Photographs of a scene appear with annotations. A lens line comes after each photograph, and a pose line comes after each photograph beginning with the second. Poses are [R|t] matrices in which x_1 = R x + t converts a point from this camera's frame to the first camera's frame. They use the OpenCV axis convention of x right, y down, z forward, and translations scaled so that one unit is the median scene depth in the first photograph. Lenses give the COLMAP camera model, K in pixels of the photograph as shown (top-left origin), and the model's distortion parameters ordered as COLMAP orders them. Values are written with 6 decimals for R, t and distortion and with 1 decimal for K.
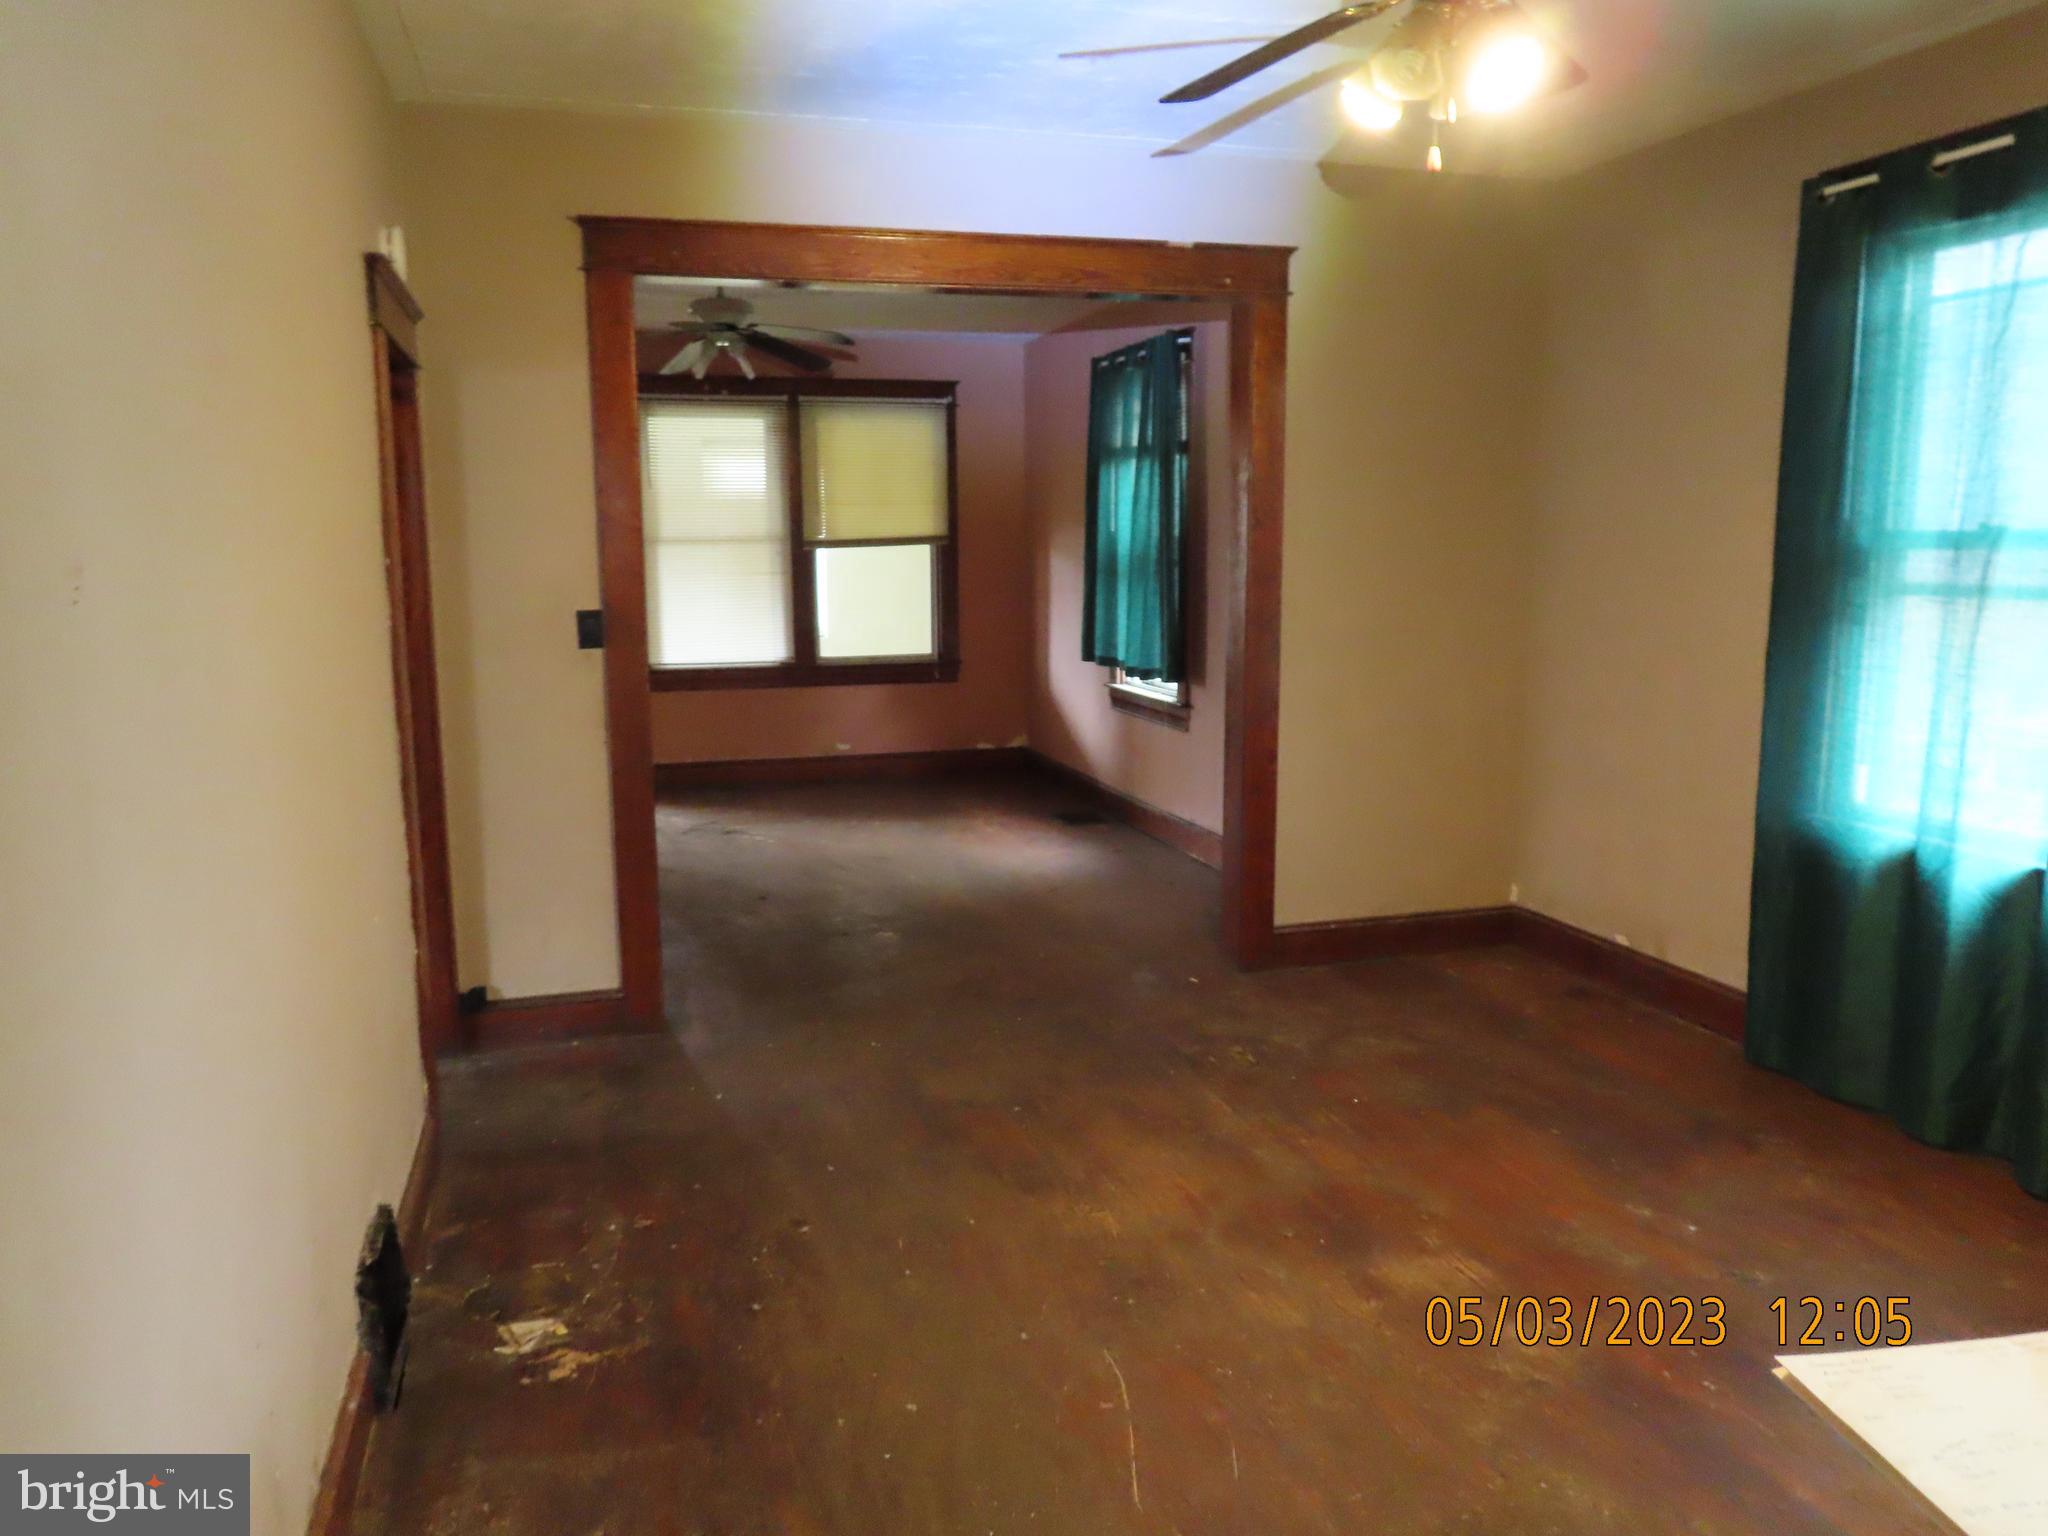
lens RADIAL K [[1462.8, 0, 1019.4], [0, 1462.8, 775.0], [0, 0, 1]] dist [-0.010610, 0.011179]
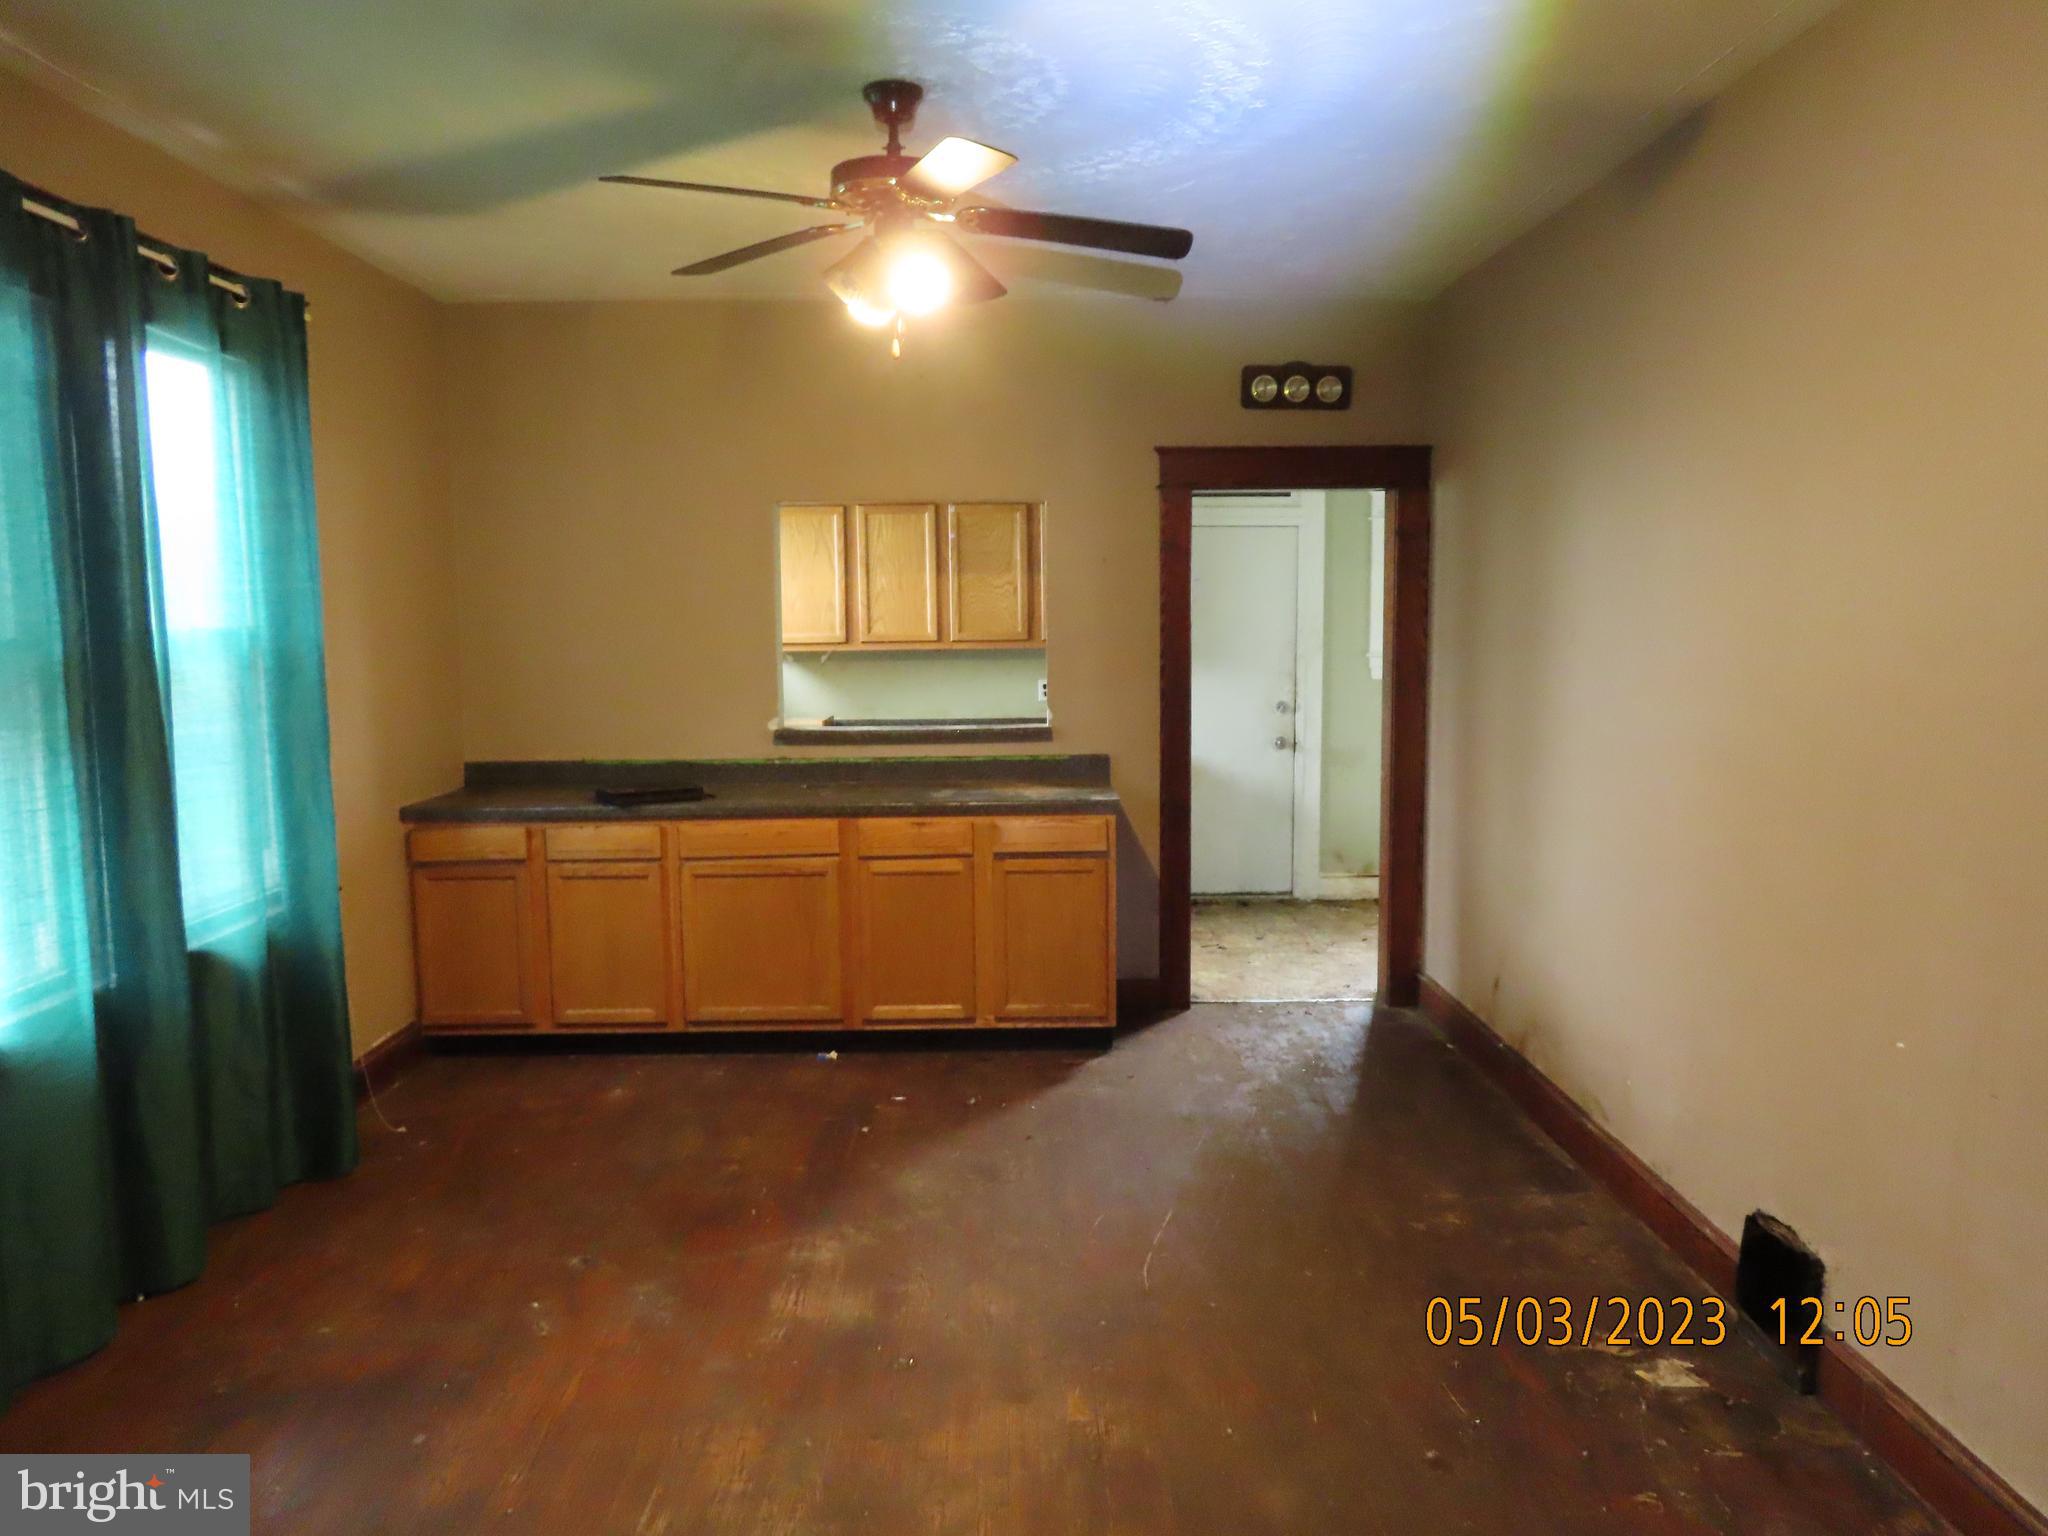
lens RADIAL K [[1462.8, 0, 1027.4], [0, 1462.8, 766.7], [0, 0, 1]] dist [-0.010610, 0.011179]
pose [[-0.960174, -0.016326, 0.278924, -0.160285], [0.061139, 0.961822, 0.266761, -0.321062], [-0.272631, 0.273190, -0.922518, 1.814434]]
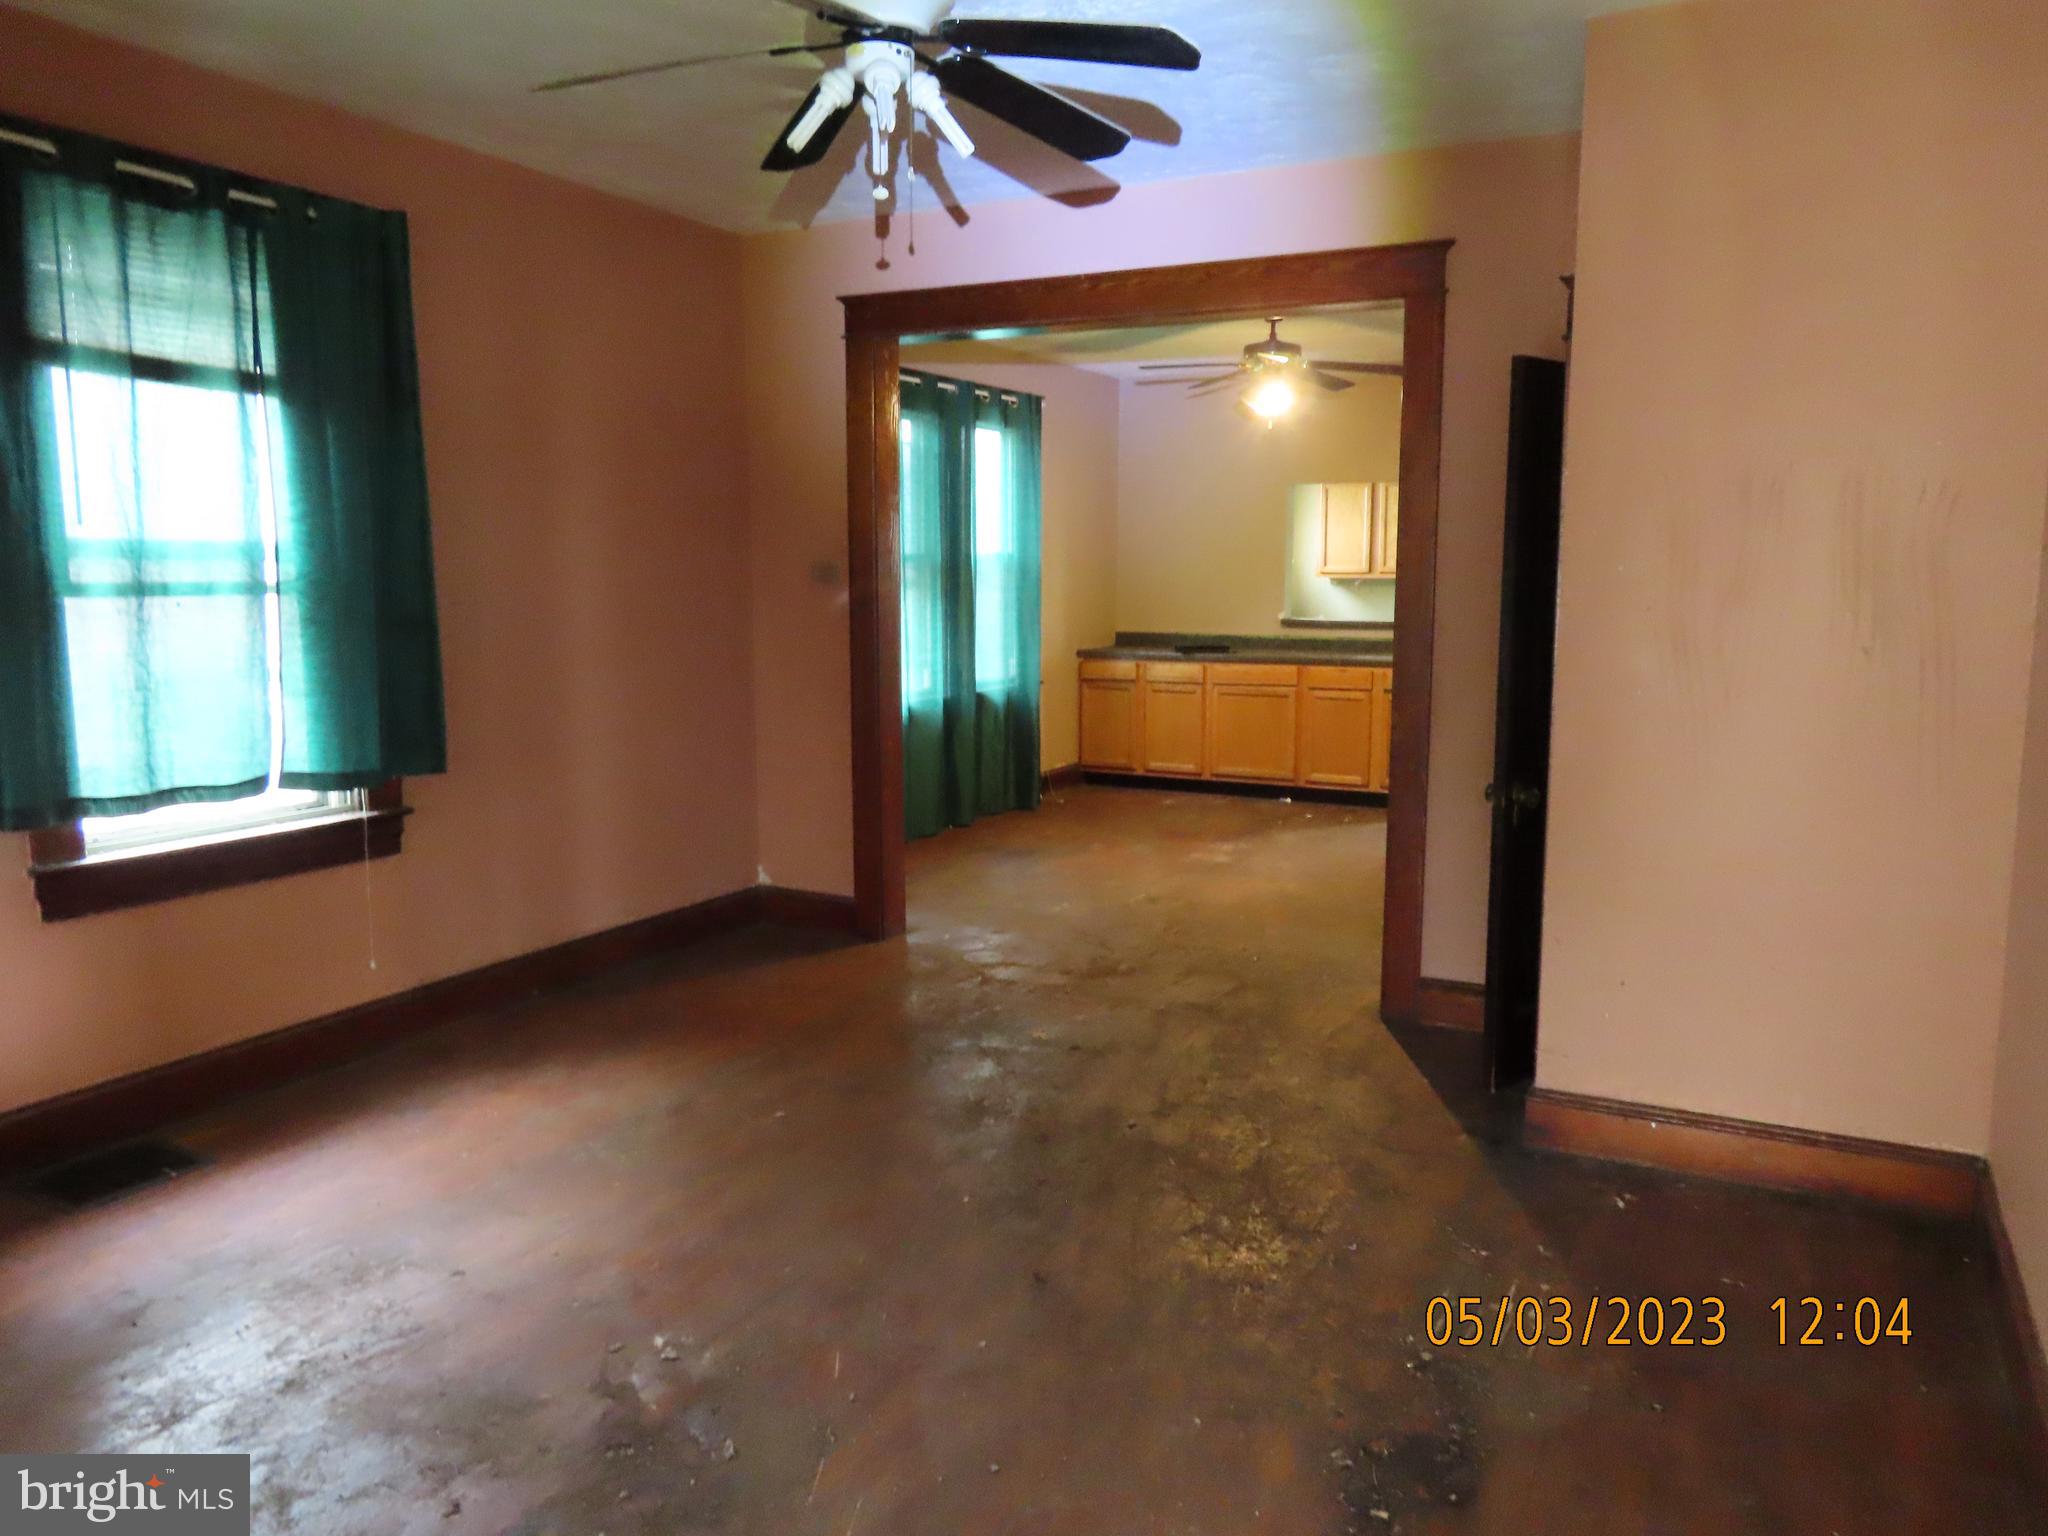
lens RADIAL K [[1462.8, 0, 1034.2], [0, 1462.8, 762.3], [0, 0, 1]] dist [-0.010610, 0.011179]
pose [[-0.712998, -0.091708, 0.695142, -1.007066], [0.120817, 0.960512, 0.250638, -0.428298], [-0.690678, 0.262690, -0.673764, 2.600755]]
